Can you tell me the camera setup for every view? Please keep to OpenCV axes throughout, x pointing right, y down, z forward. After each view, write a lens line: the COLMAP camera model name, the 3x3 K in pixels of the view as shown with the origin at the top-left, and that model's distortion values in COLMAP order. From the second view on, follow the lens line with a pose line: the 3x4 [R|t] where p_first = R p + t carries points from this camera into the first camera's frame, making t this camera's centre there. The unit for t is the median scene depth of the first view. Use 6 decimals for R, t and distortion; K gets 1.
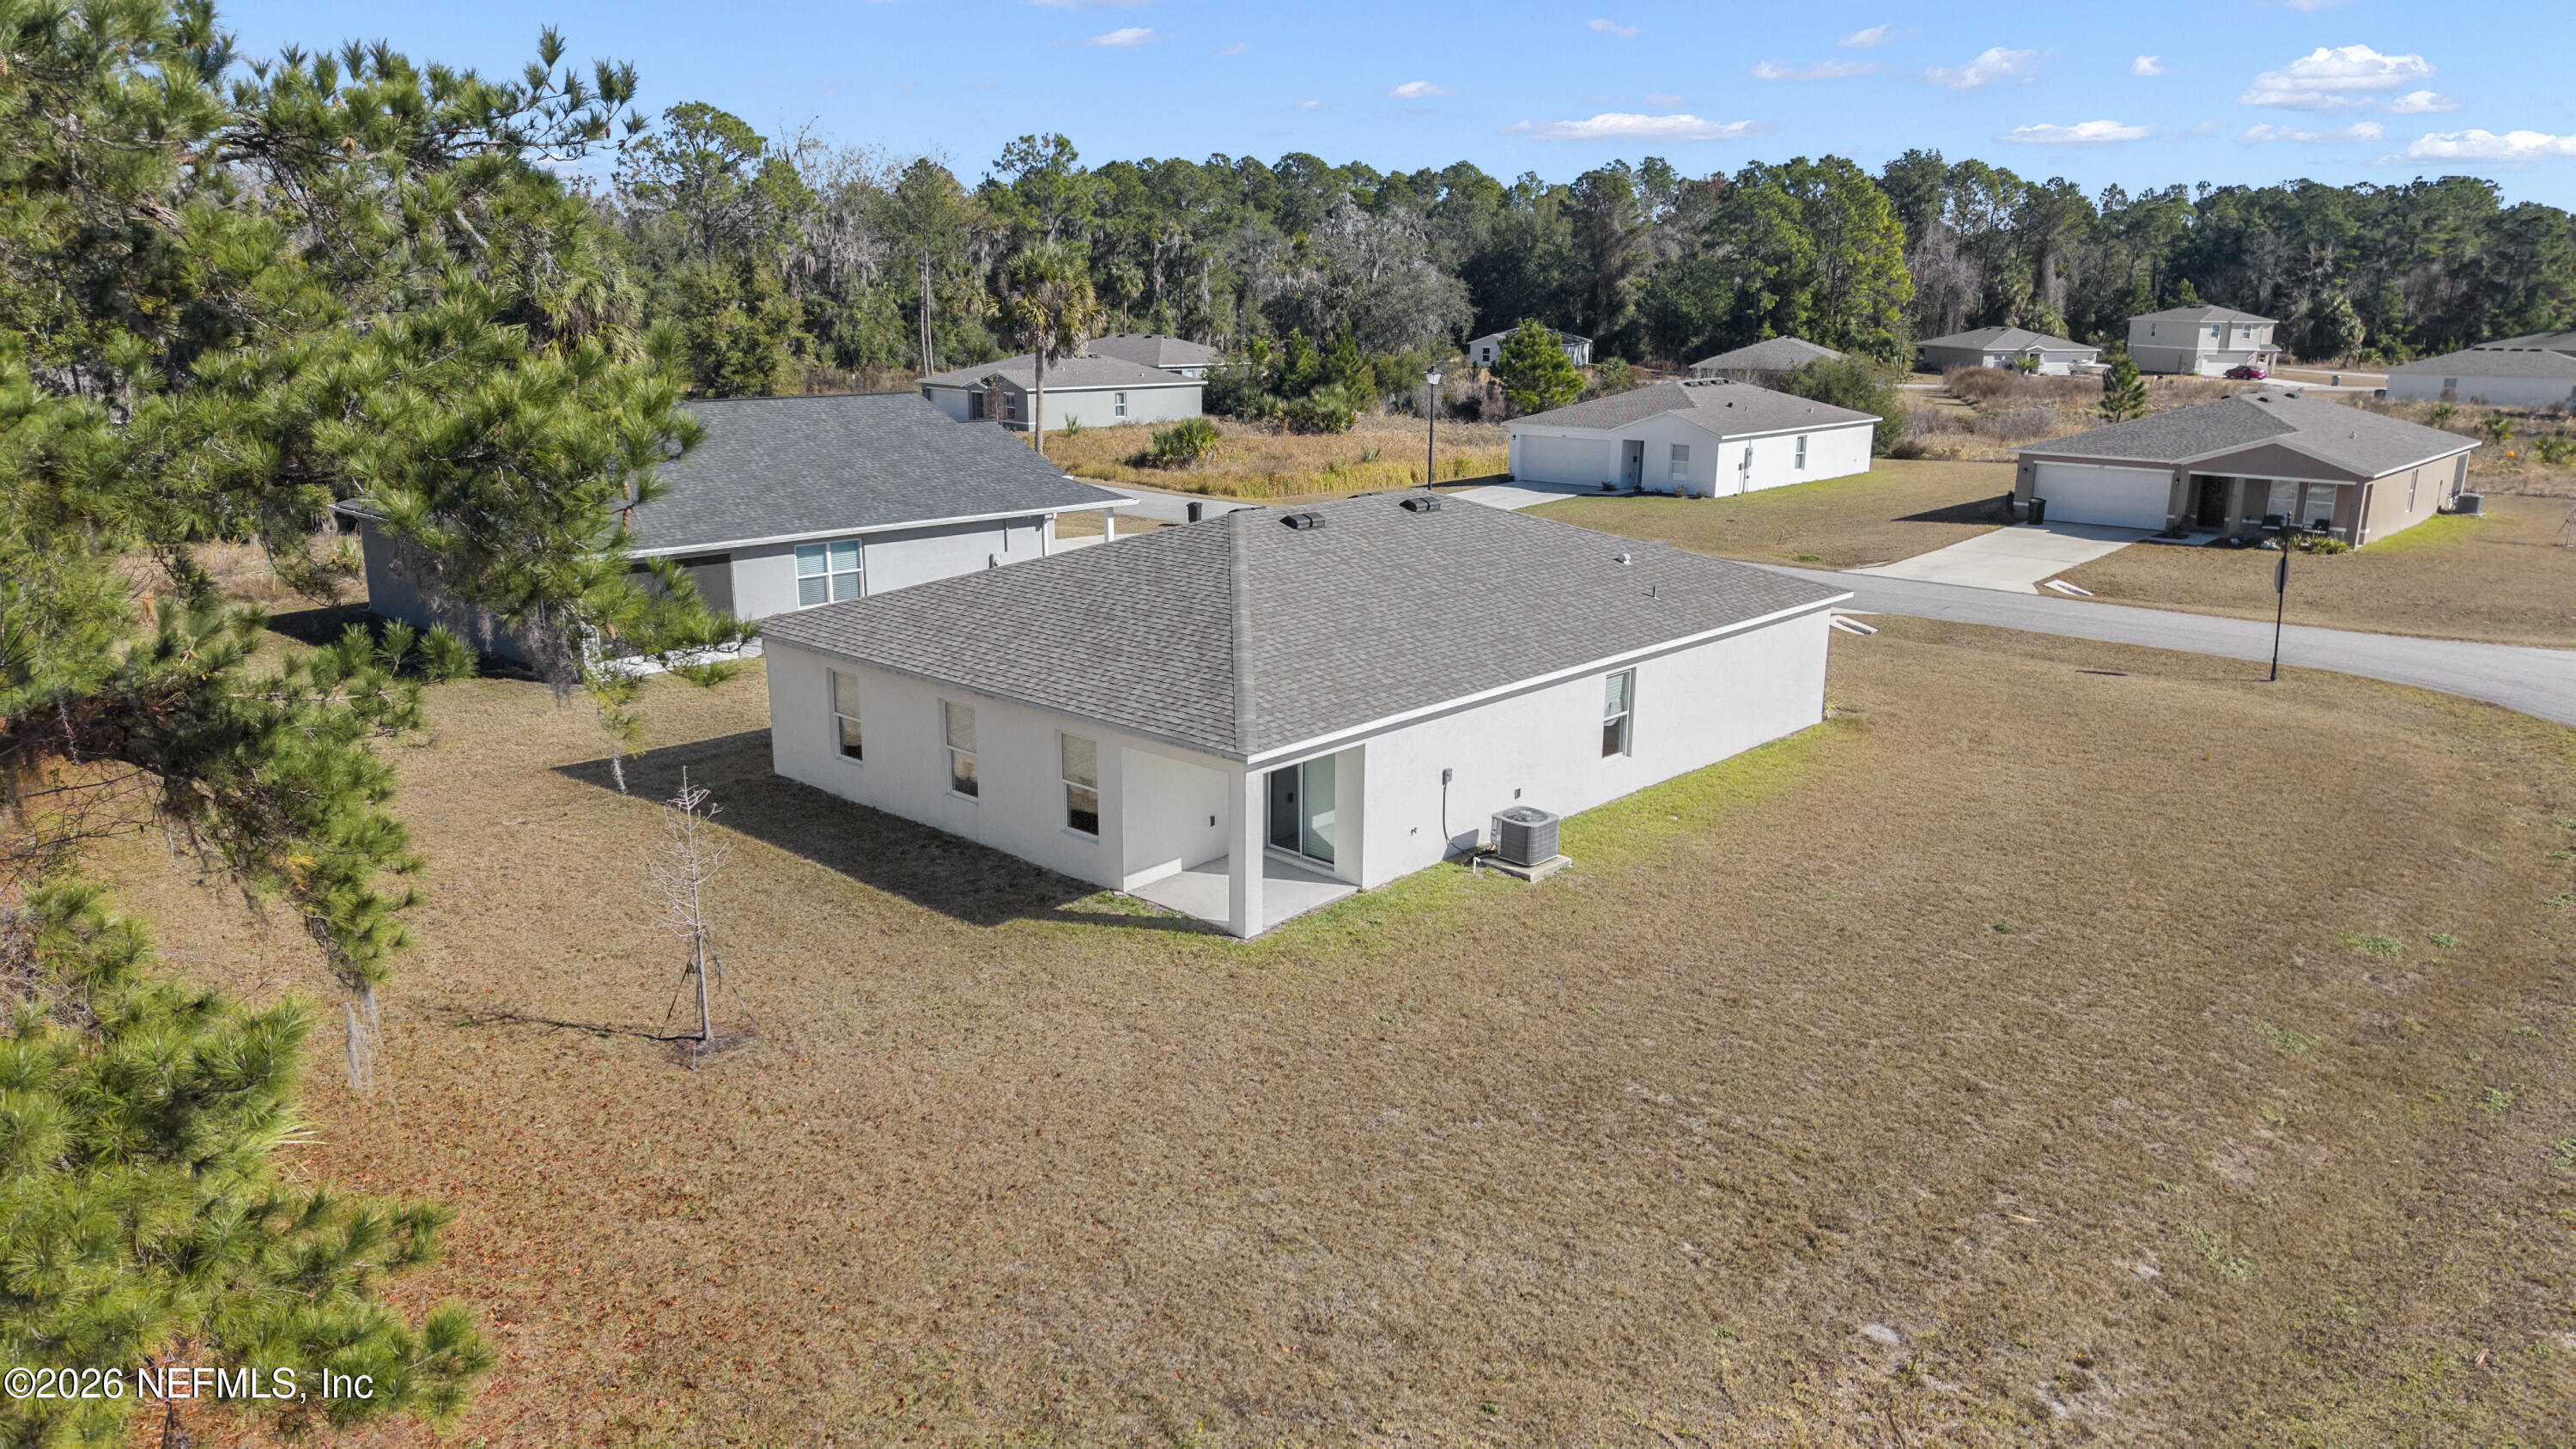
lens RADIAL K [[1768.2, 0, 1286.4], [0, 1768.2, 715.4], [0, 0, 1]] dist [0.019903, -0.013282]
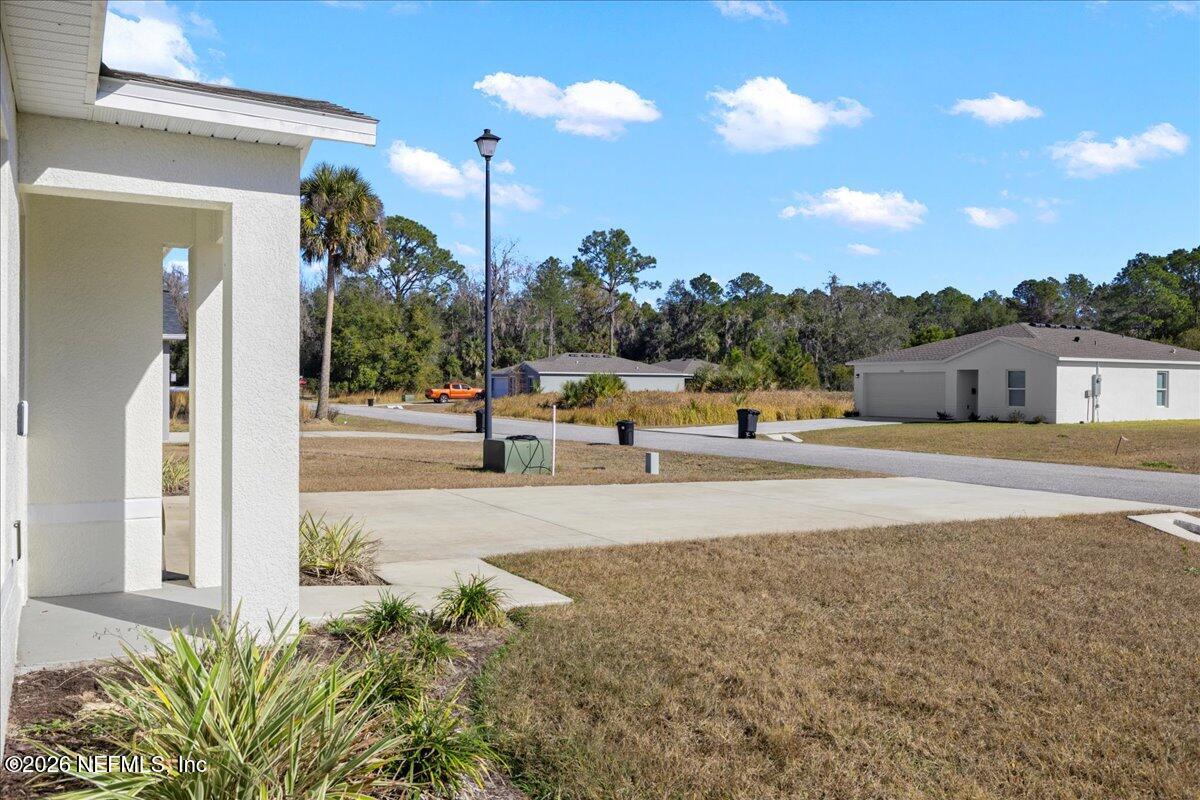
lens RADIAL K [[886.6, 0, 610.1], [0, 886.6, 407.0], [0, 0, 1]] dist [-0.012856, 0.003206]
pose [[0.950123, -0.001072, -0.311874, 0.101067], [-0.069857, 0.973855, -0.216165, -0.008291], [0.303952, 0.227170, 0.925207, 0.304448]]
